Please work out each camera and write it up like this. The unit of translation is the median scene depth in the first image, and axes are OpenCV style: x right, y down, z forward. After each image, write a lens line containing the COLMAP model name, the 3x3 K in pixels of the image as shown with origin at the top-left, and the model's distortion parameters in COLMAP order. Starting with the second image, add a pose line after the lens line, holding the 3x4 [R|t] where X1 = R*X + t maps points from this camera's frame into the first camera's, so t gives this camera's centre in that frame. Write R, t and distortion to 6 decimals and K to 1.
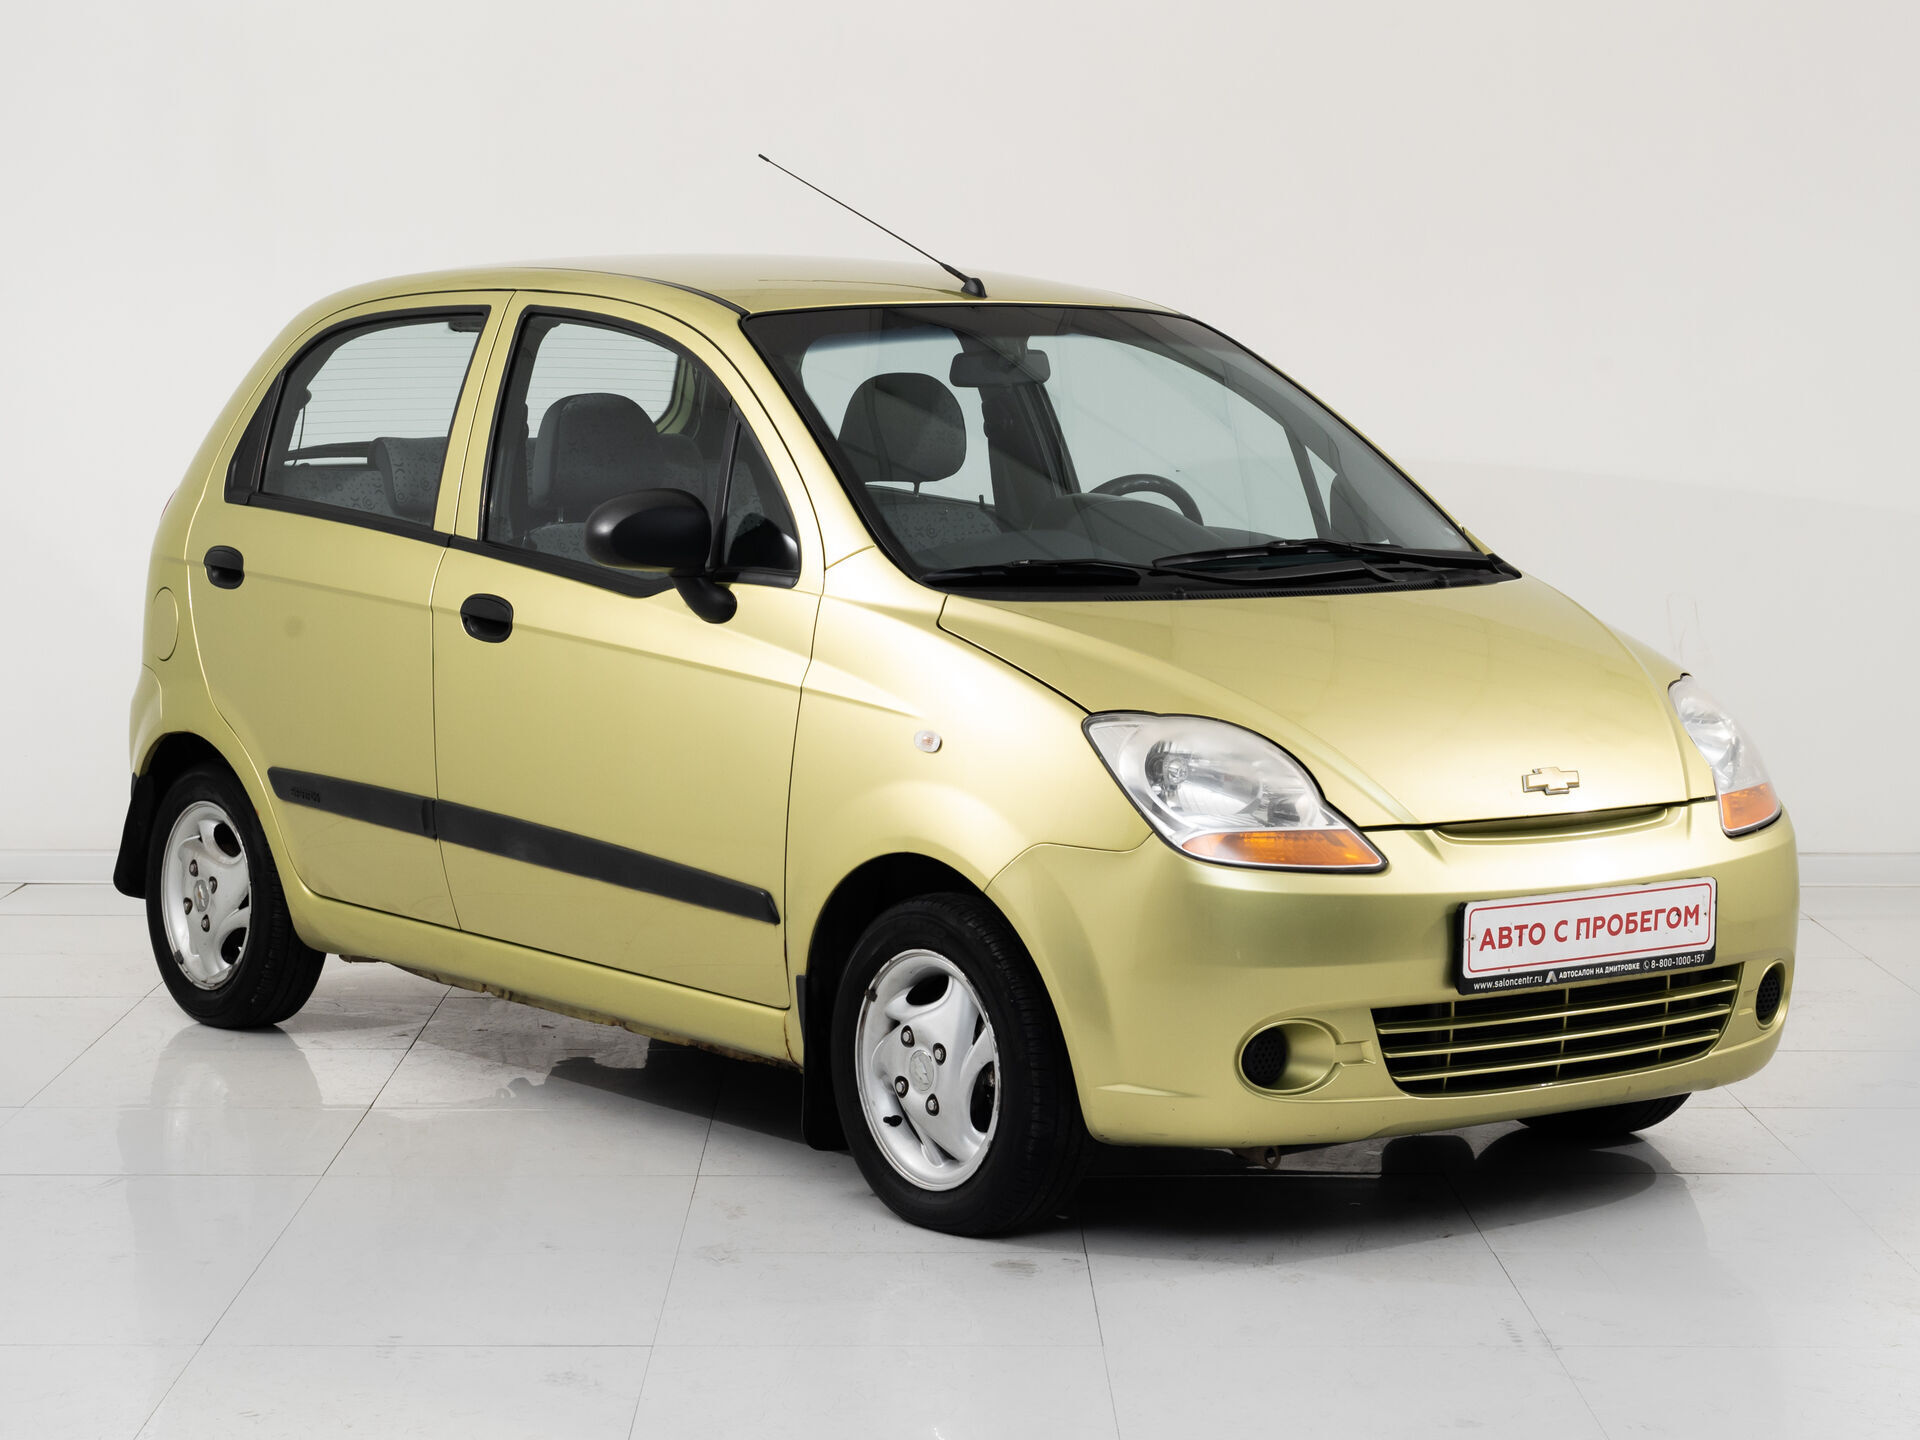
lens RADIAL K [[4489.0, 0, 960.0], [0, 4489.0, 720.0], [0, 0, 1]] dist [0.380123, -13.059678]
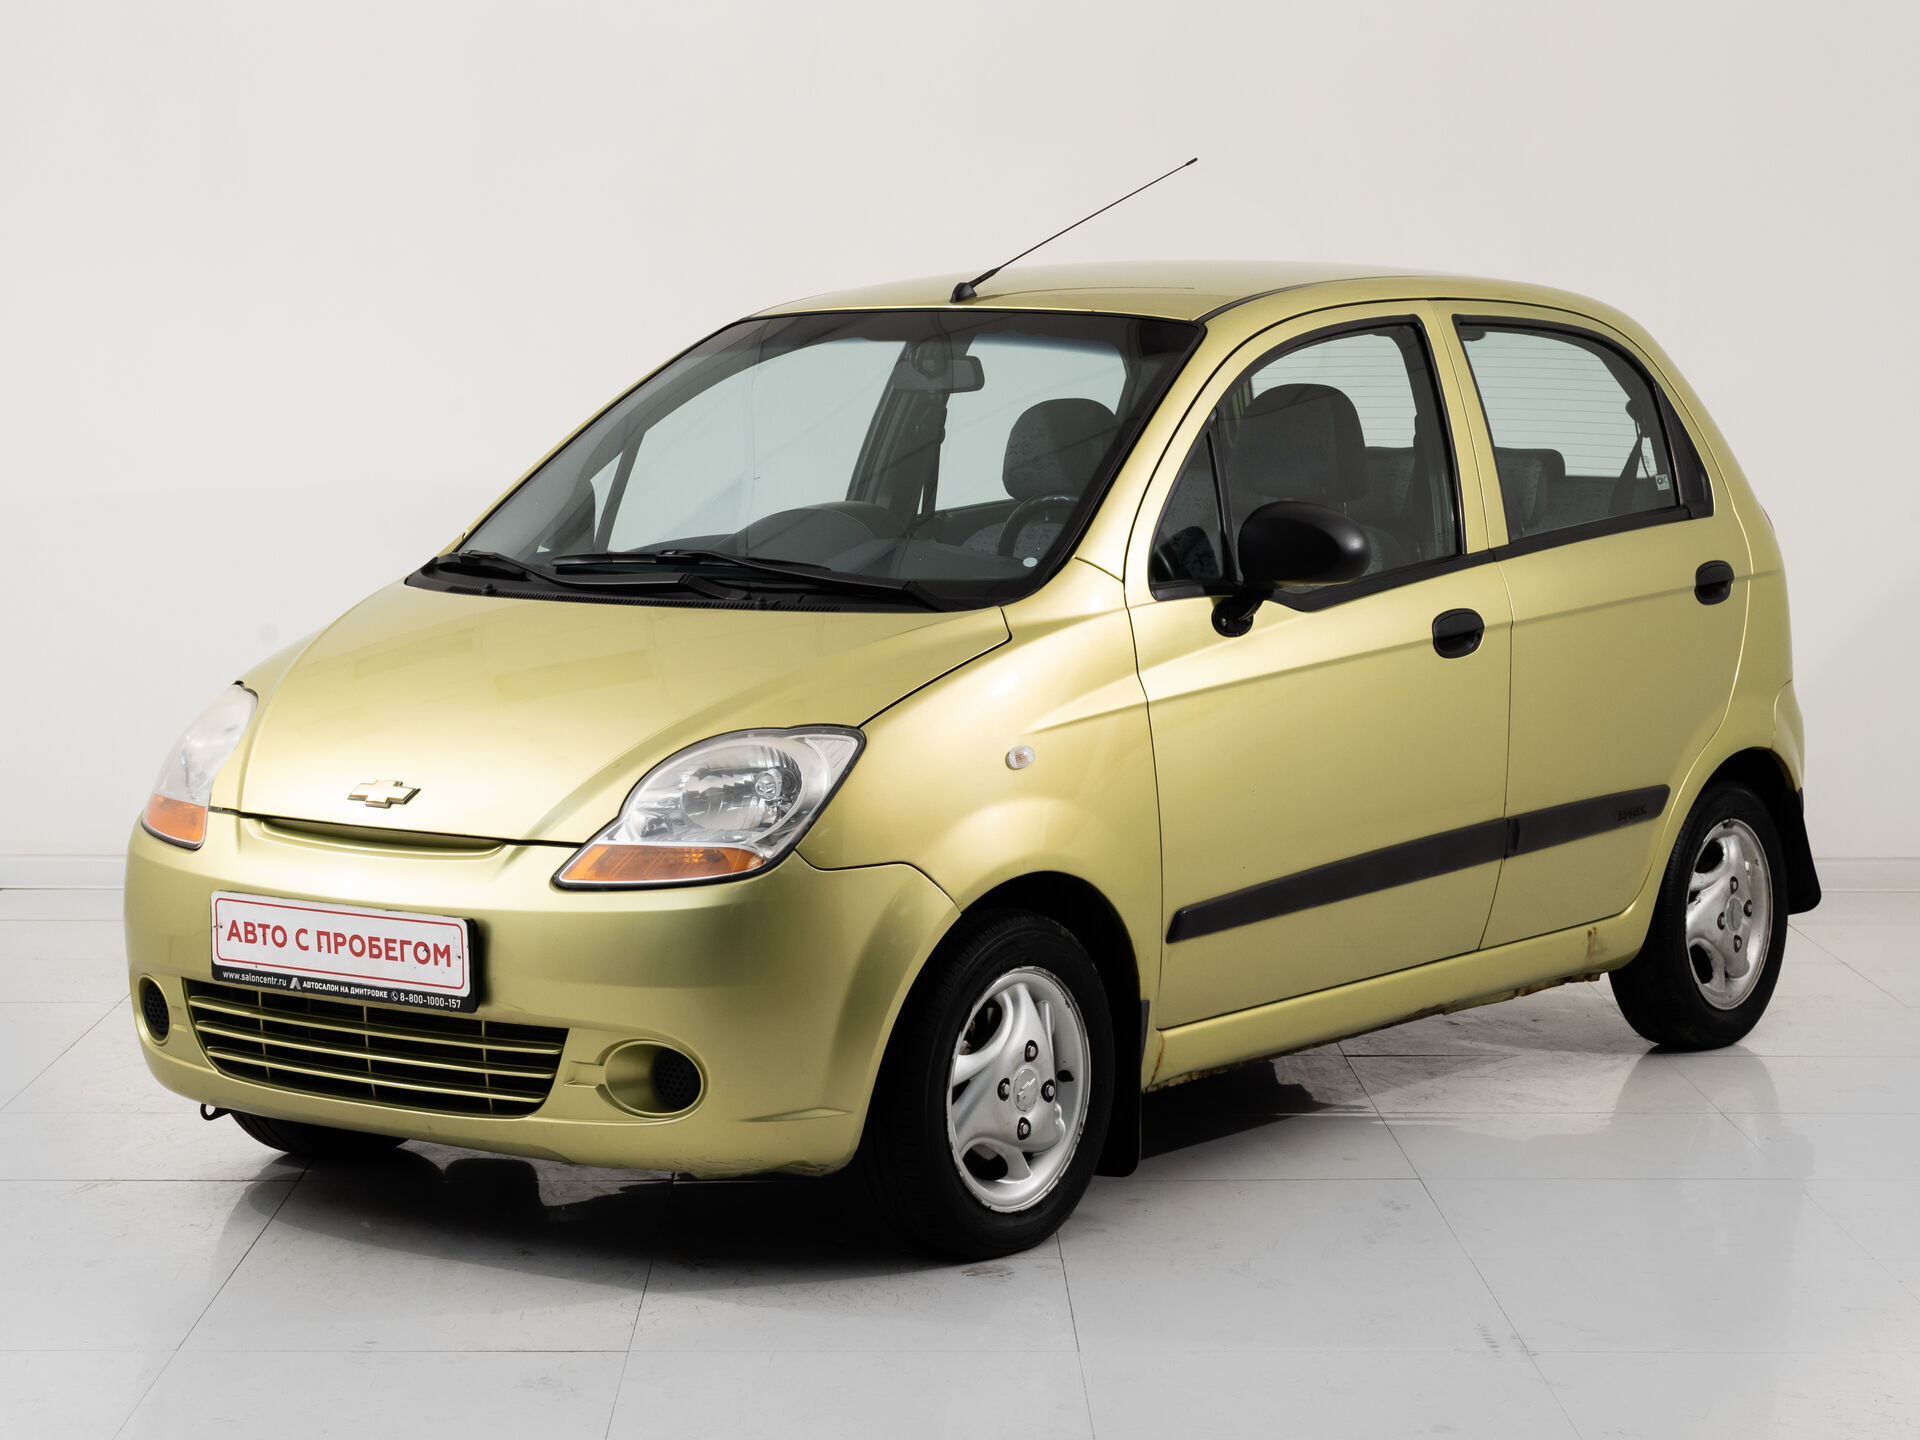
lens RADIAL K [[4489.0, 0, 960.0], [0, 4489.0, 720.0], [0, 0, 1]] dist [0.380123, -13.059678]
pose [[0.286634, 0.081743, -0.954547, 1.105695], [-0.088349, 0.994363, 0.058623, -0.071118], [0.953958, 0.067530, 0.292240, 0.839449]]
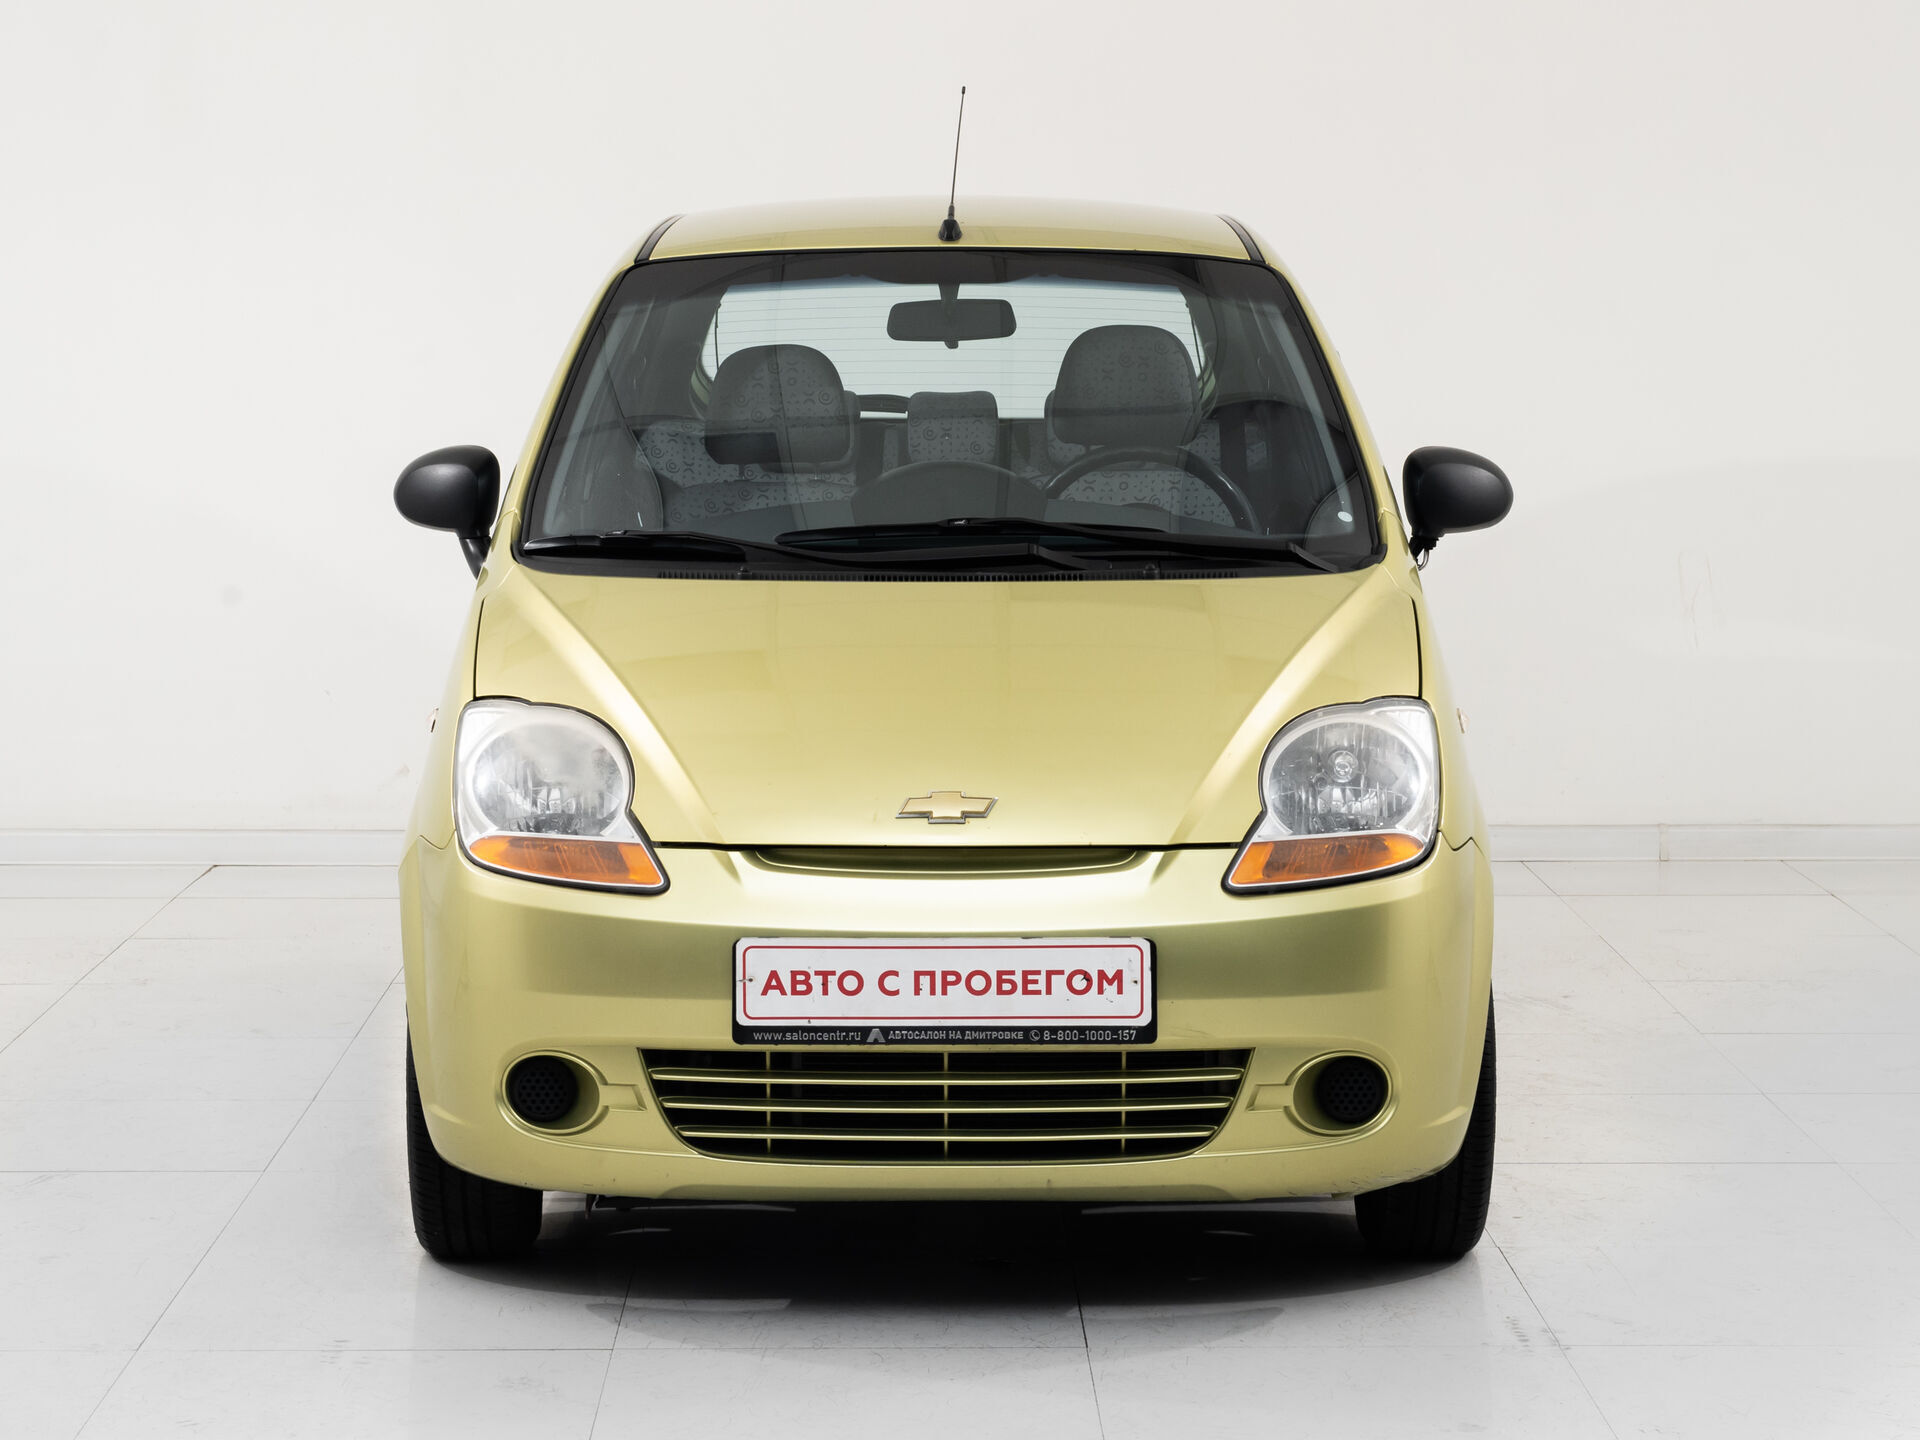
lens RADIAL K [[4489.0, 0, 960.0], [0, 4489.0, 720.0], [0, 0, 1]] dist [0.380123, -13.059678]
pose [[0.795825, 0.056657, -0.602870, 0.649387], [-0.050597, 0.998353, 0.027033, -0.026233], [0.603409, 0.008991, 0.797381, 0.326710]]
